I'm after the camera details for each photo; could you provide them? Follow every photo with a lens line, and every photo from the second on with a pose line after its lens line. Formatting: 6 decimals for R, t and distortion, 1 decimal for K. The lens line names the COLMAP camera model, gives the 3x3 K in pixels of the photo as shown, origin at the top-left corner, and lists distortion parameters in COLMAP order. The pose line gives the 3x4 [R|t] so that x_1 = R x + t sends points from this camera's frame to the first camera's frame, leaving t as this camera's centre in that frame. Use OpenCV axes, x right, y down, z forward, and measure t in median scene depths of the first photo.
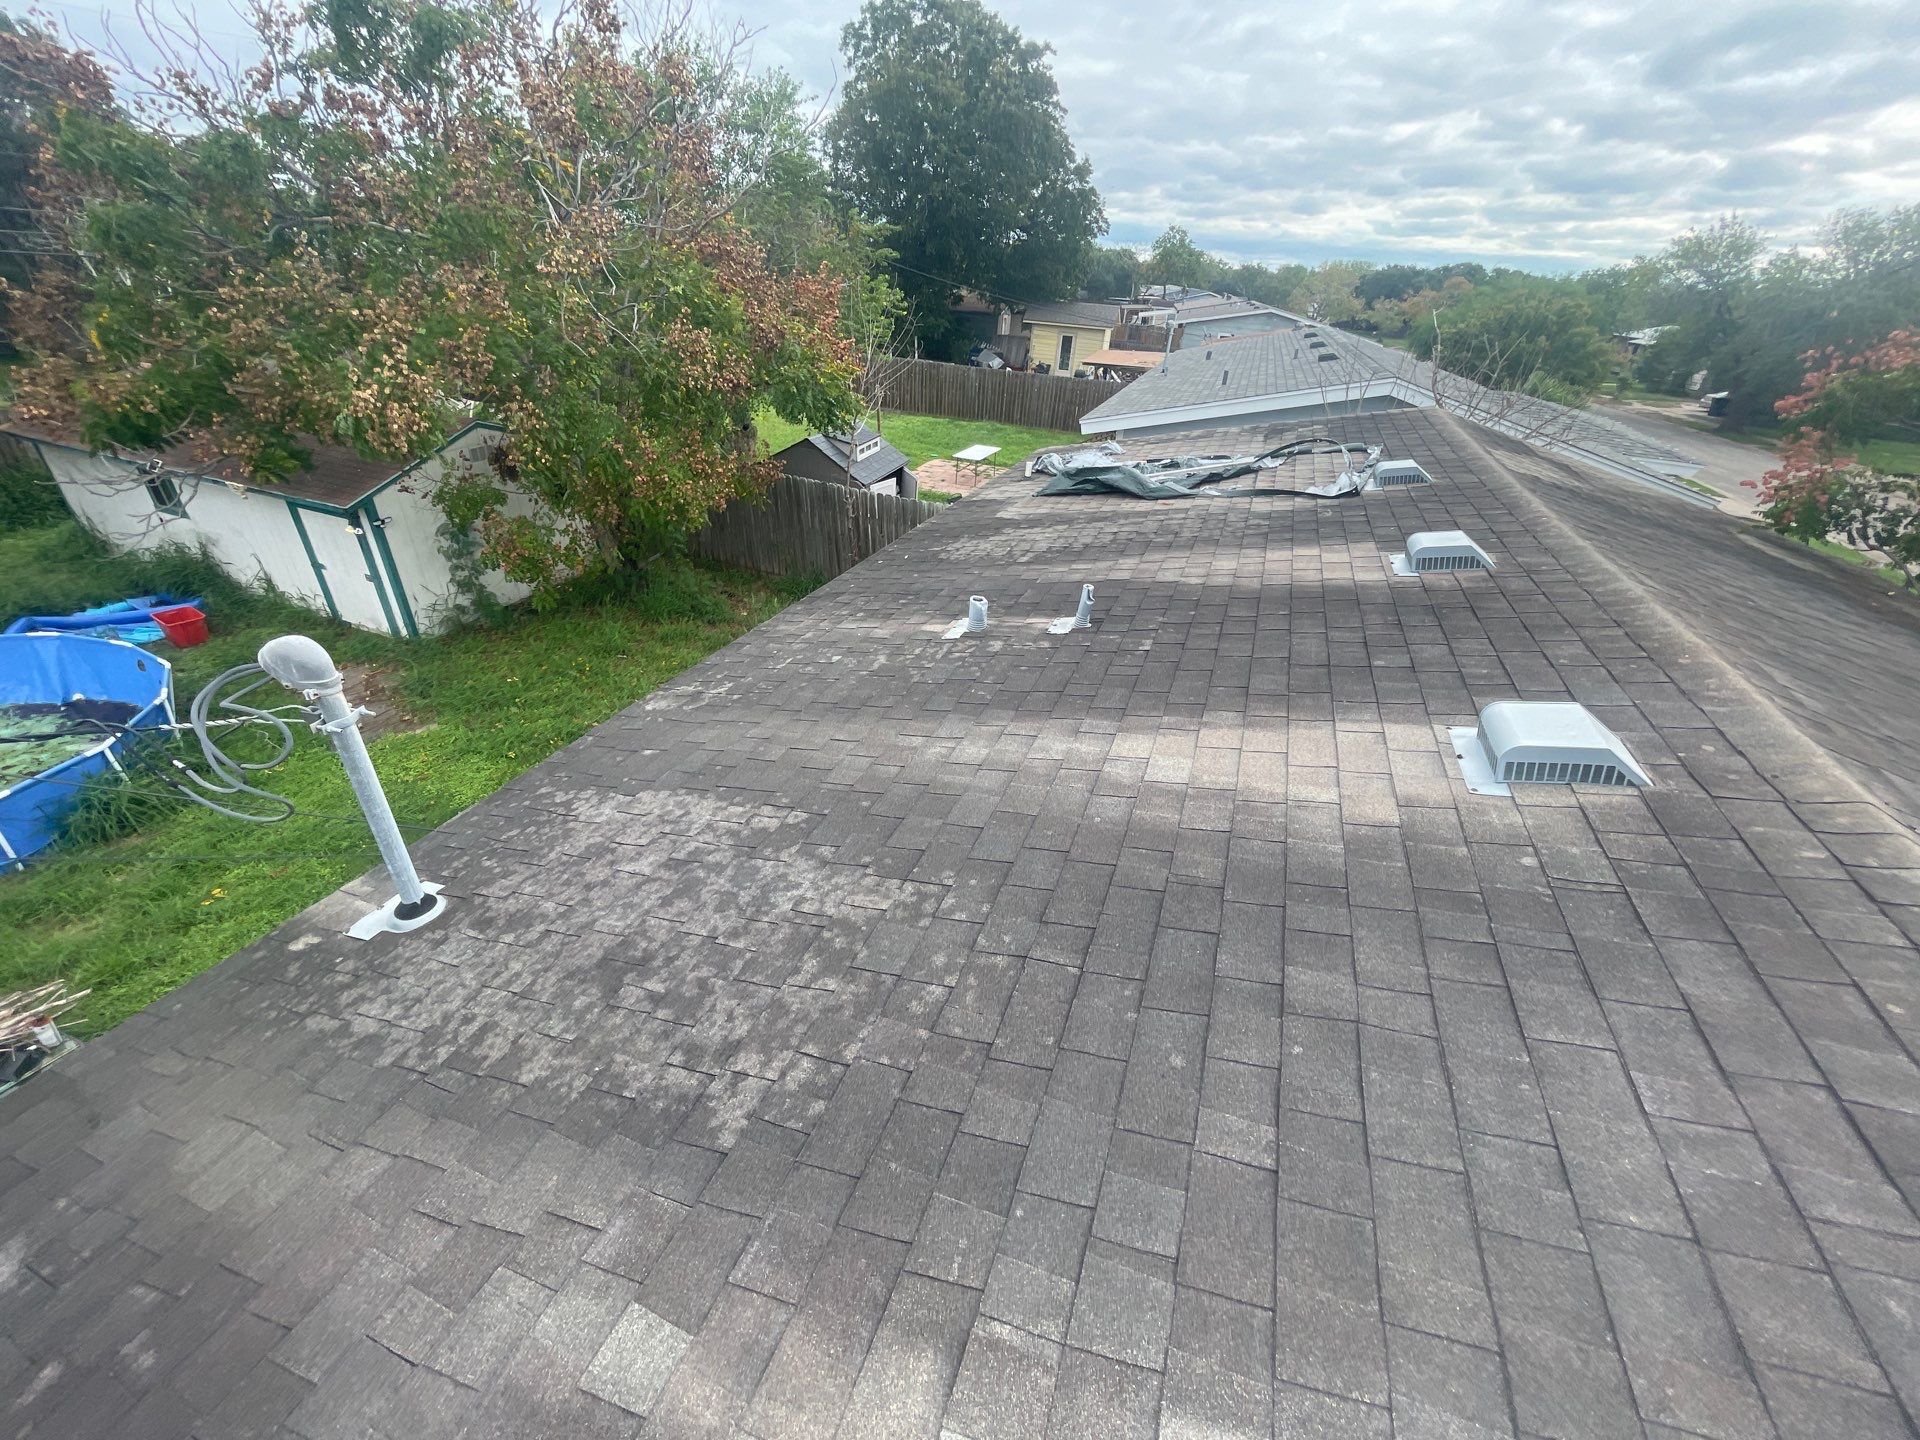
lens RADIAL K [[771.7, 0, 950.0], [0, 771.7, 722.1], [0, 0, 1]] dist [-0.001726, 0.000345]
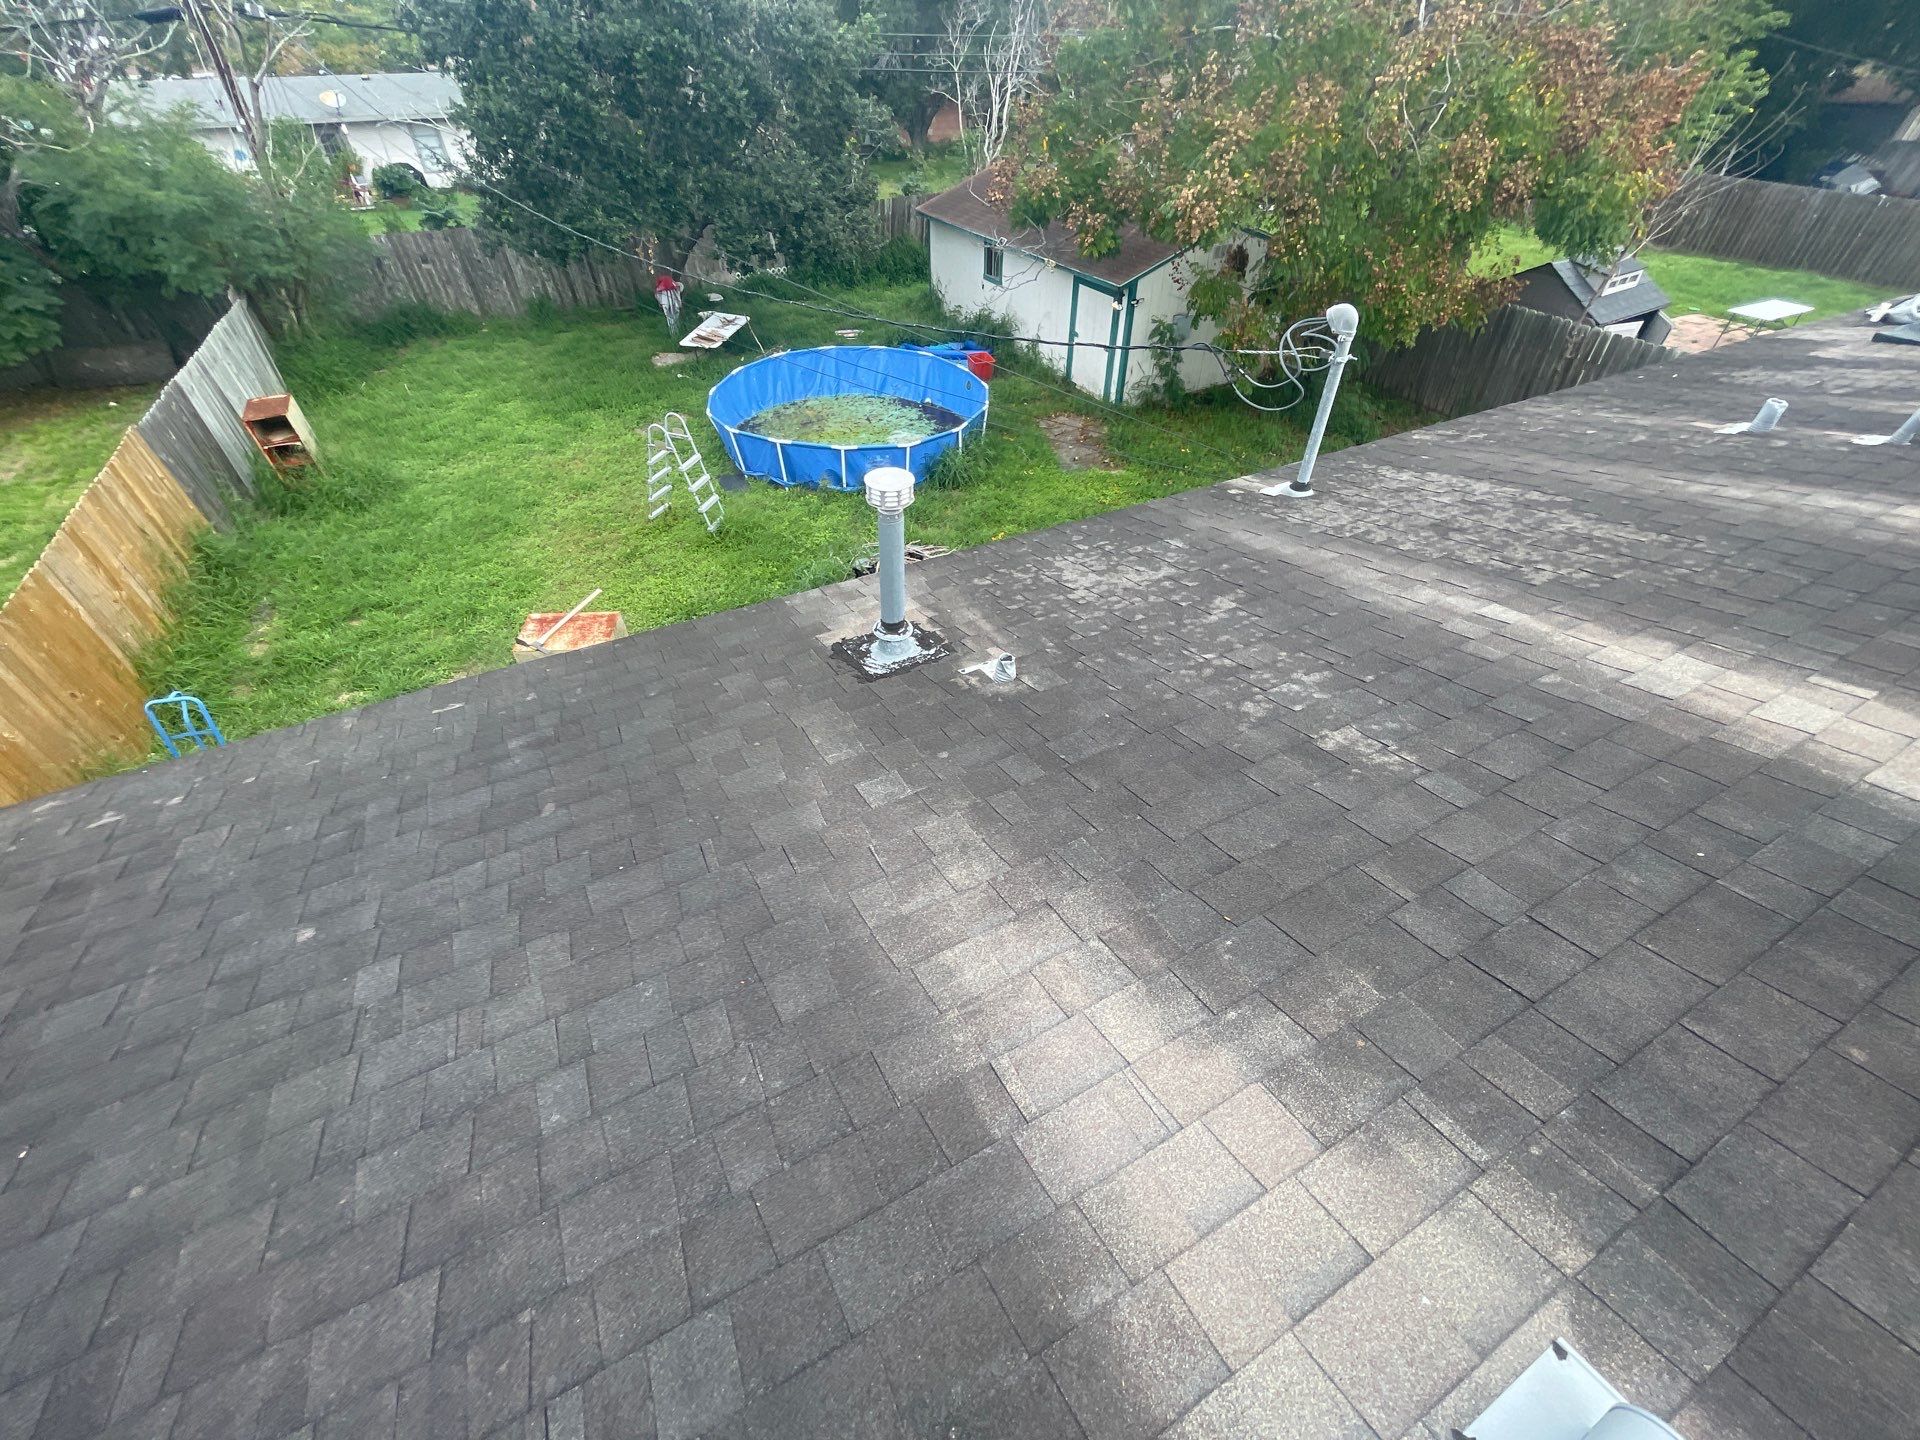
lens RADIAL K [[771.7, 0, 950.0], [0, 771.7, 722.1], [0, 0, 1]] dist [-0.001726, 0.000345]
pose [[0.756168, 0.394446, -0.522132, -0.035108], [-0.294334, 0.917654, 0.266980, 0.108401], [0.584446, -0.048200, 0.810000, -0.203490]]
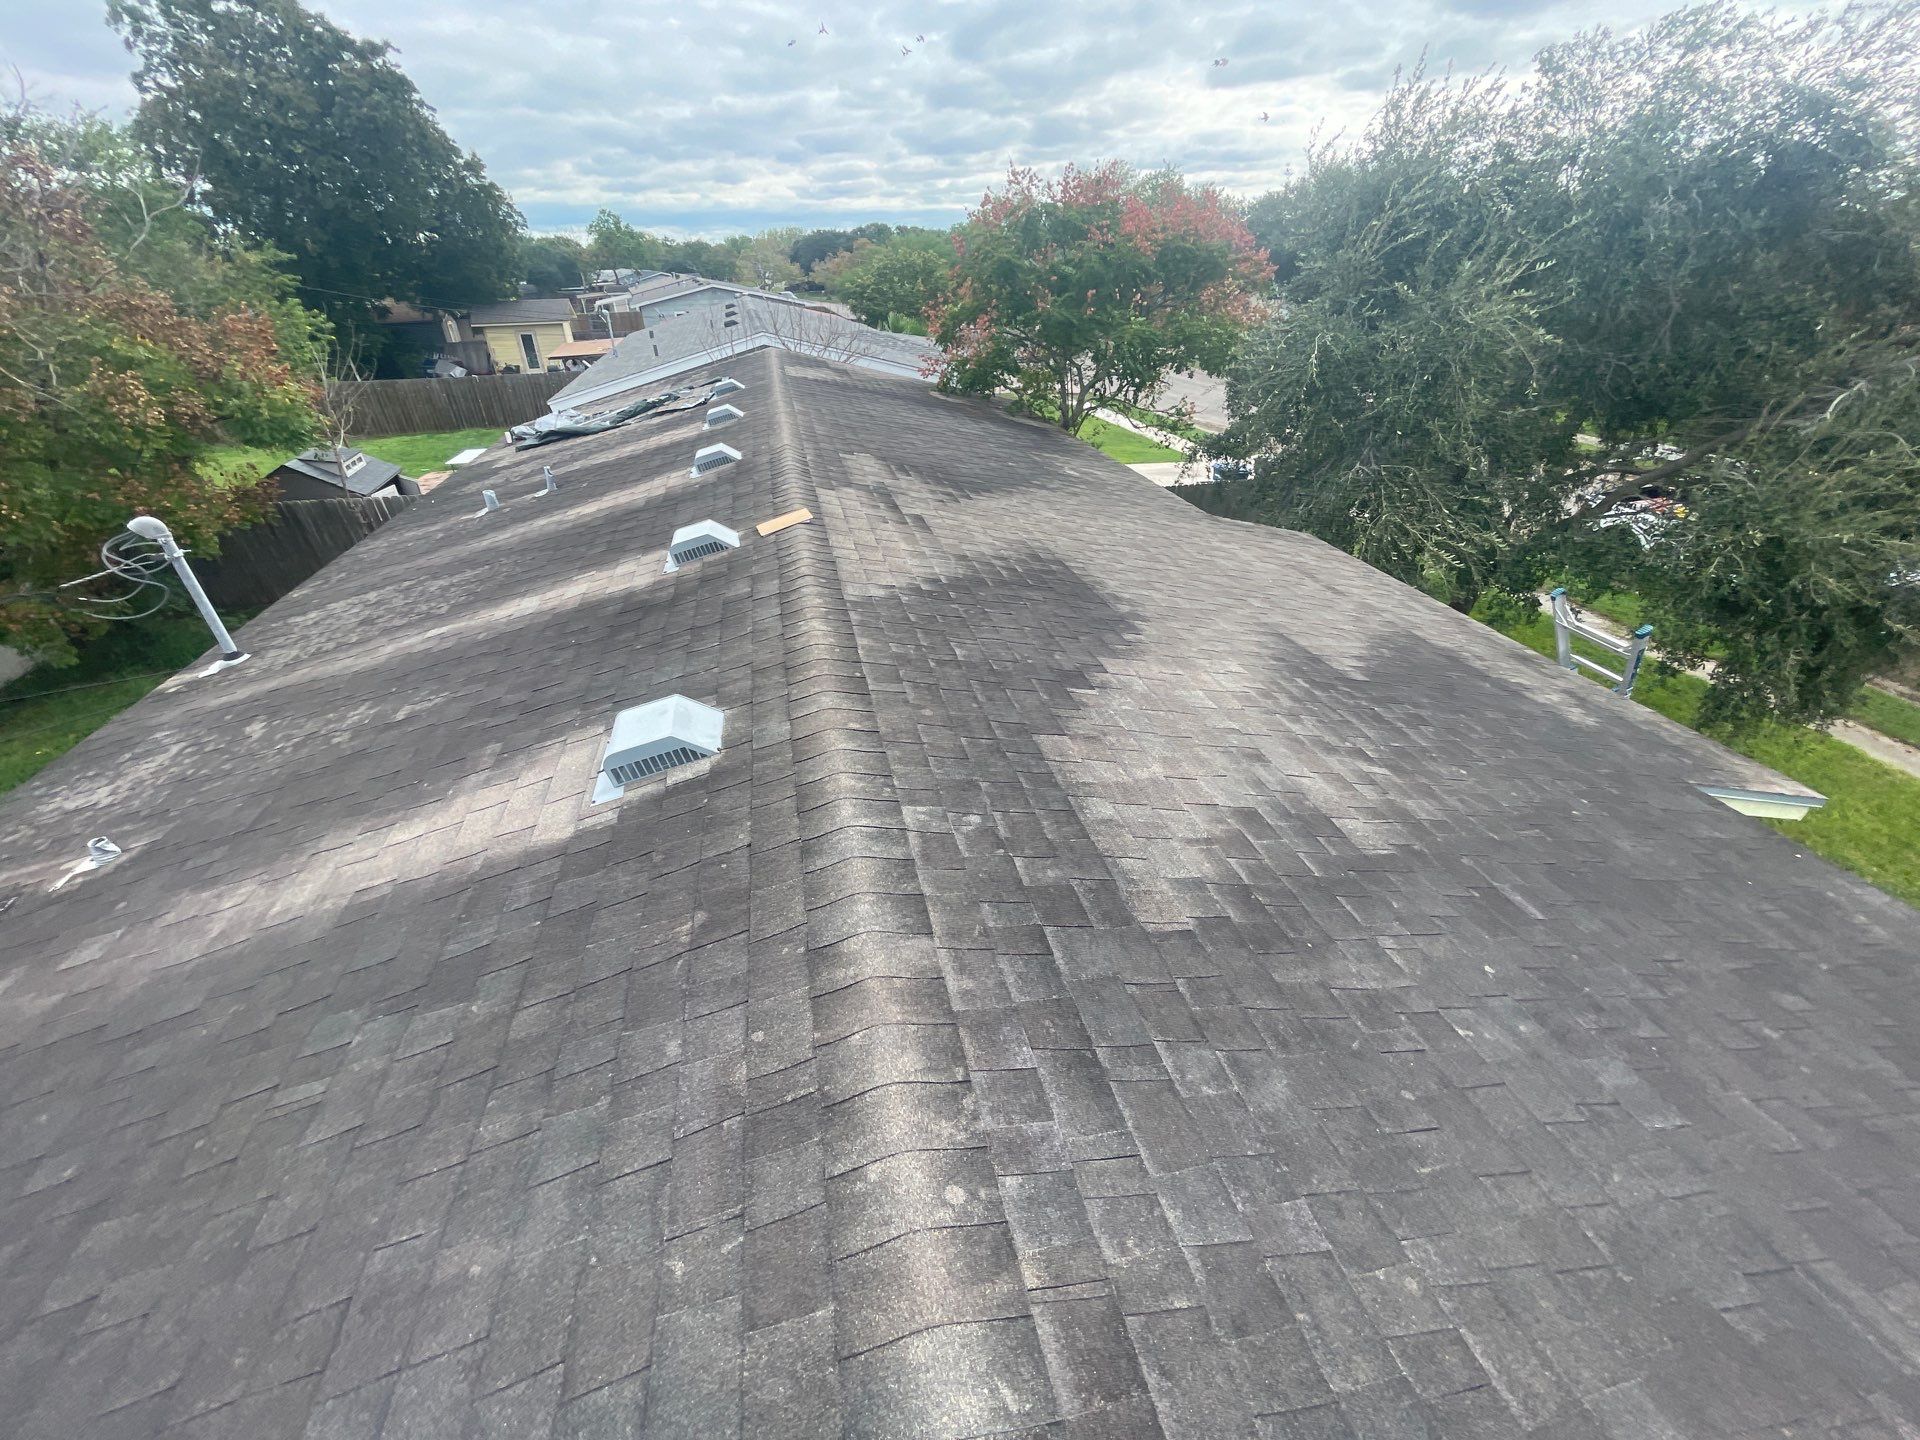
lens RADIAL K [[782.7, 0, 943.3], [0, 782.7, 727.0], [0, 0, 1]] dist [-0.002941, 0.005430]
pose [[0.834566, -0.351438, 0.424253, -0.014991], [0.342321, 0.934197, 0.100465, 0.184984], [-0.431642, 0.061386, 0.899954, -0.364947]]
